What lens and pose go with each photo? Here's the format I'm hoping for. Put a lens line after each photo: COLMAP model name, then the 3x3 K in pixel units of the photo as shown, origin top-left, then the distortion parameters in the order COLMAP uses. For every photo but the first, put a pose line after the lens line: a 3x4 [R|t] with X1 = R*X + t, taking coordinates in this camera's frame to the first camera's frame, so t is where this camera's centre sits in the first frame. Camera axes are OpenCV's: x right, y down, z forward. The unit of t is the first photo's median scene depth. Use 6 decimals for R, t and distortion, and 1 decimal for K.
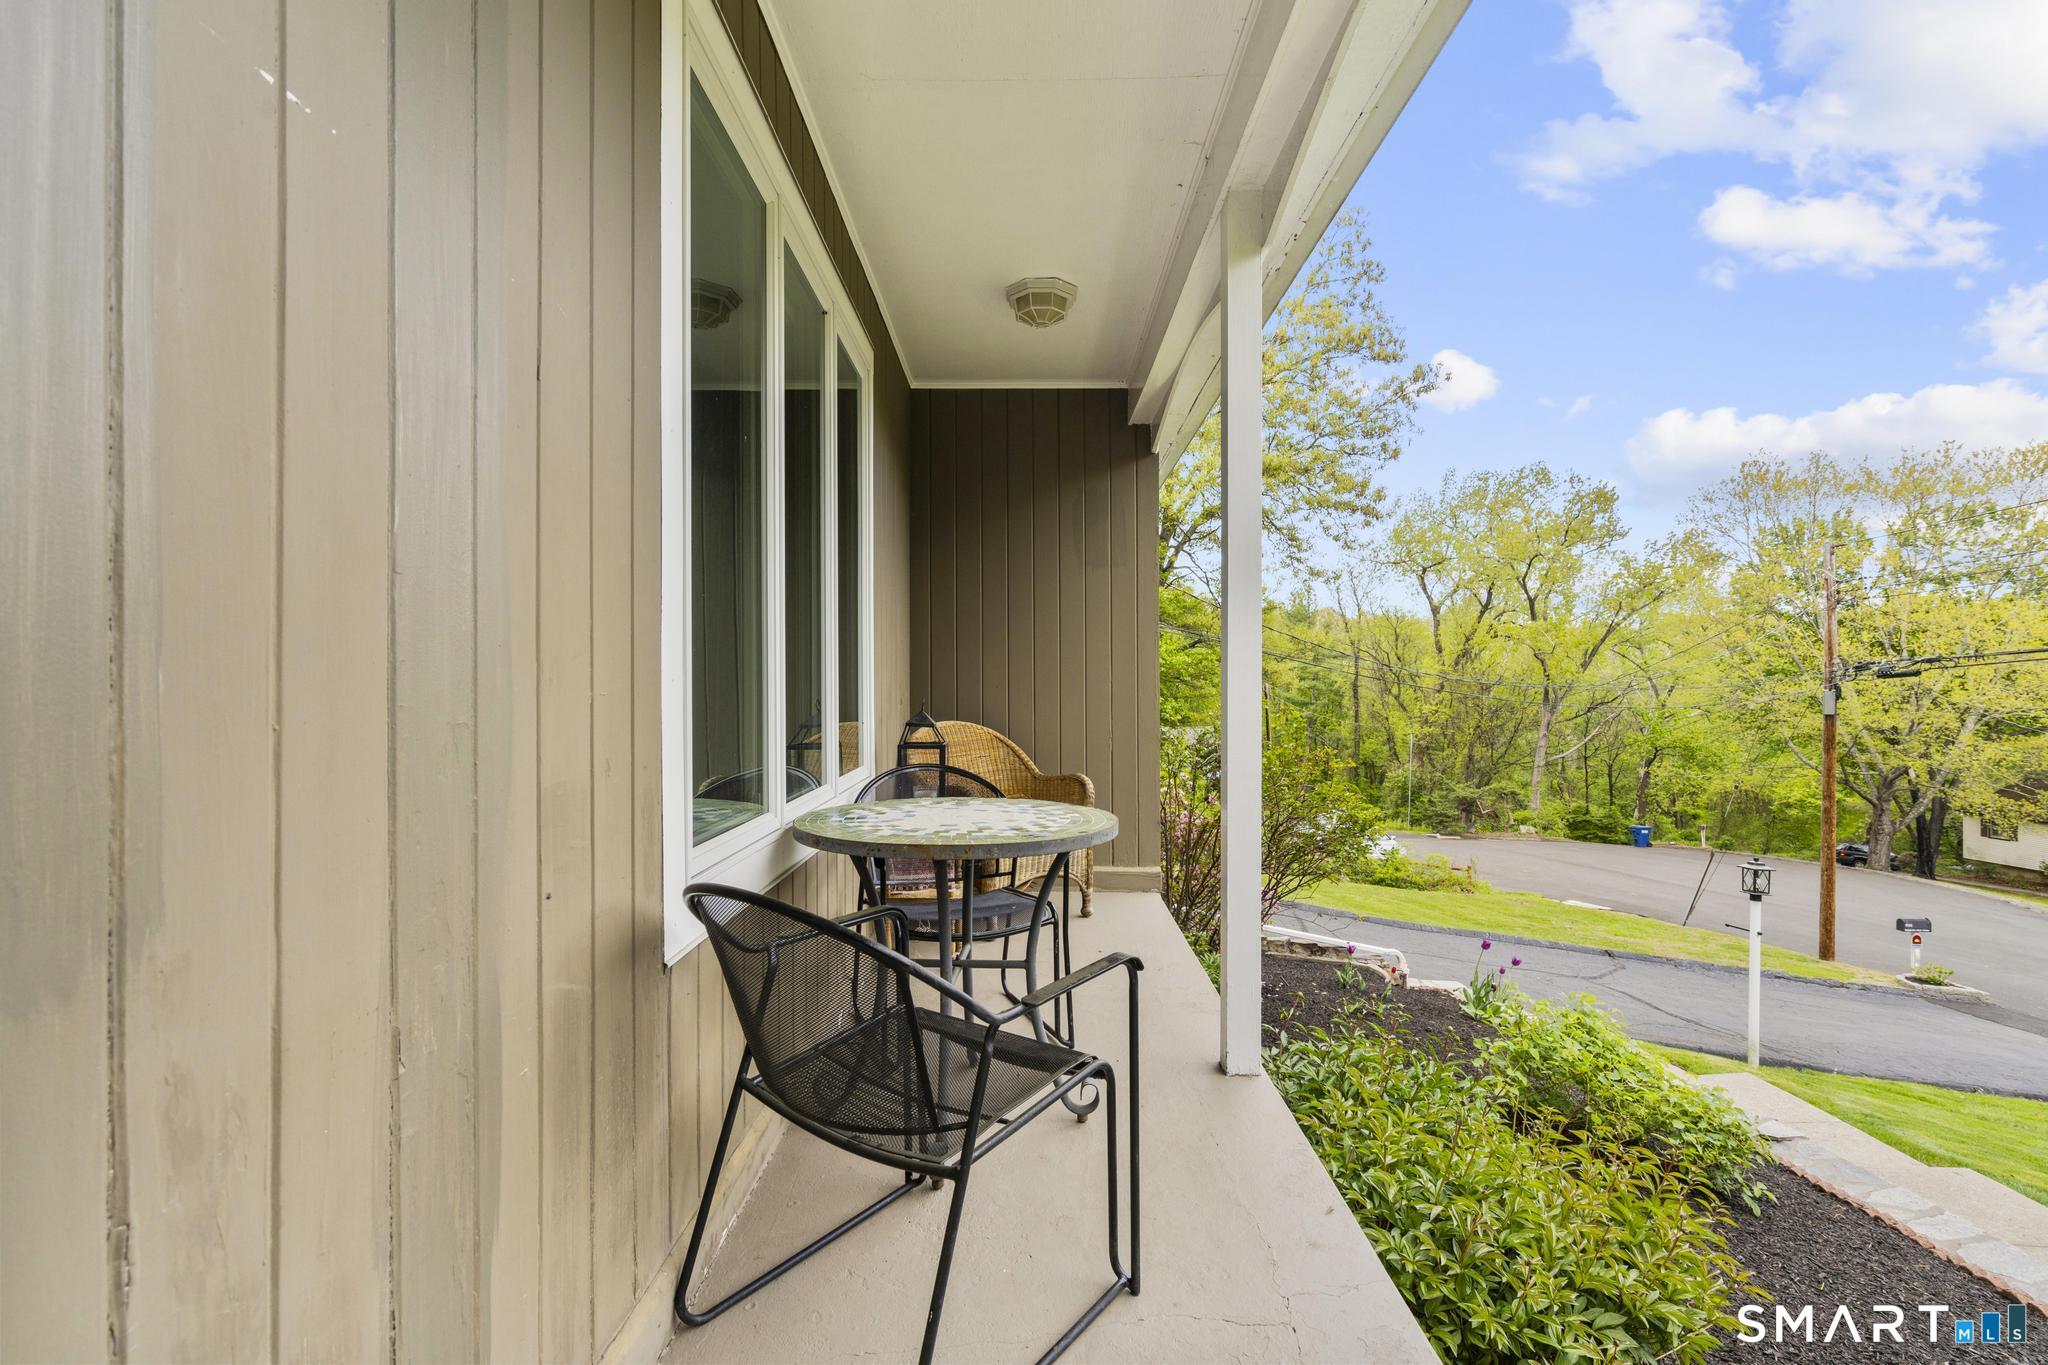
lens RADIAL K [[930.6, 0, 1024.0], [0, 930.6, 682.5], [0, 0, 1]] dist [0.000253, 0.000190]
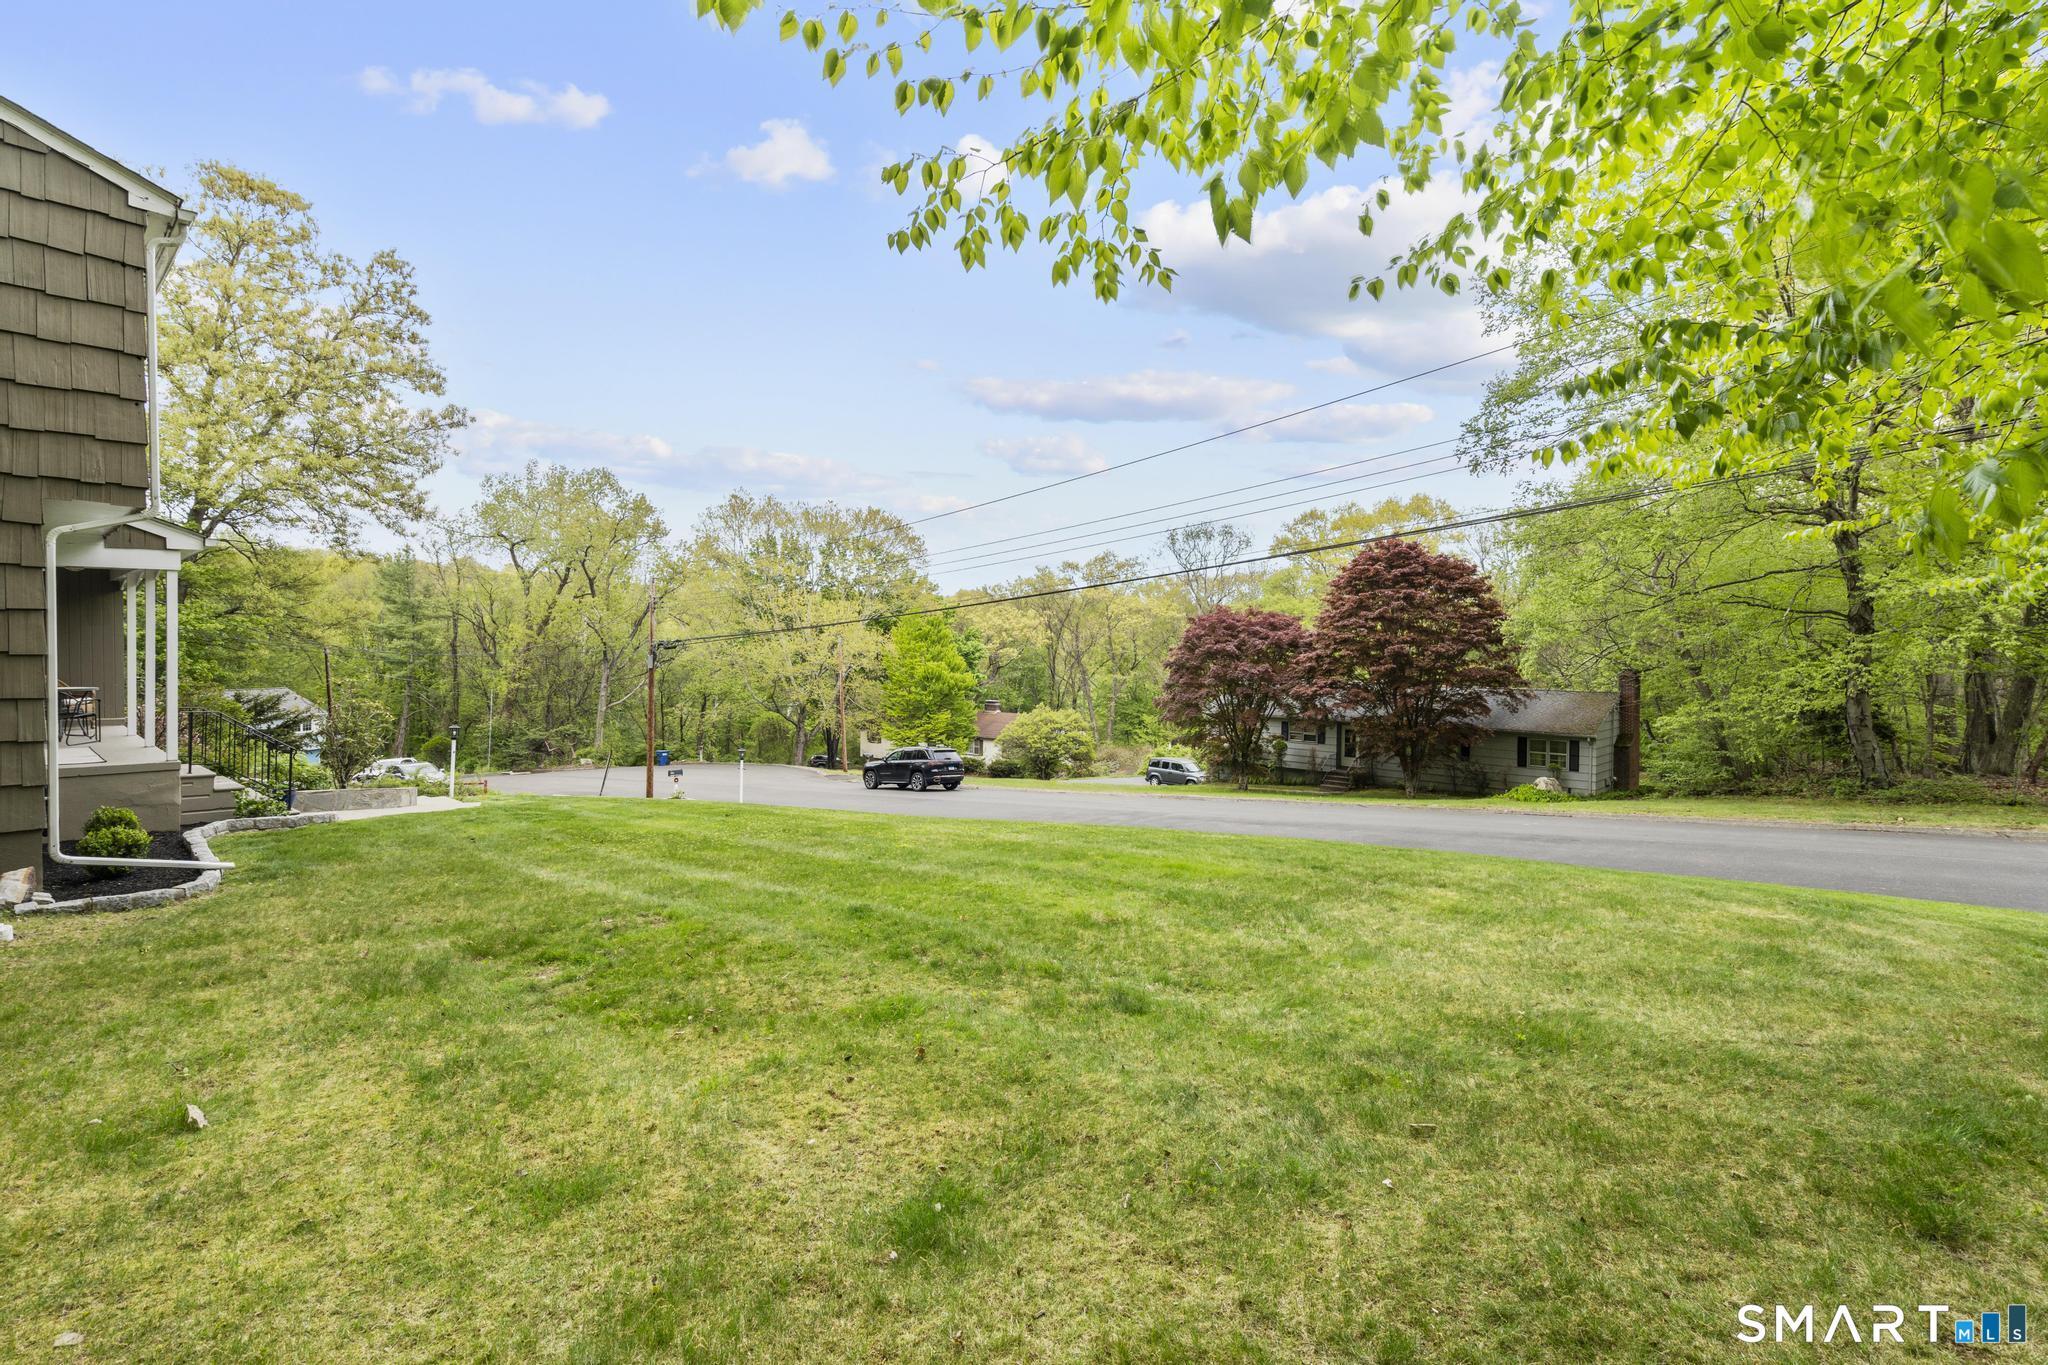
lens RADIAL K [[930.6, 0, 1024.0], [0, 930.6, 682.5], [0, 0, 1]] dist [0.000253, 0.000190]
pose [[0.659891, -0.019509, 0.751108, -0.019371], [-0.014805, 0.999131, 0.038958, -0.008446], [-0.751215, -0.036828, 0.659029, -0.282321]]
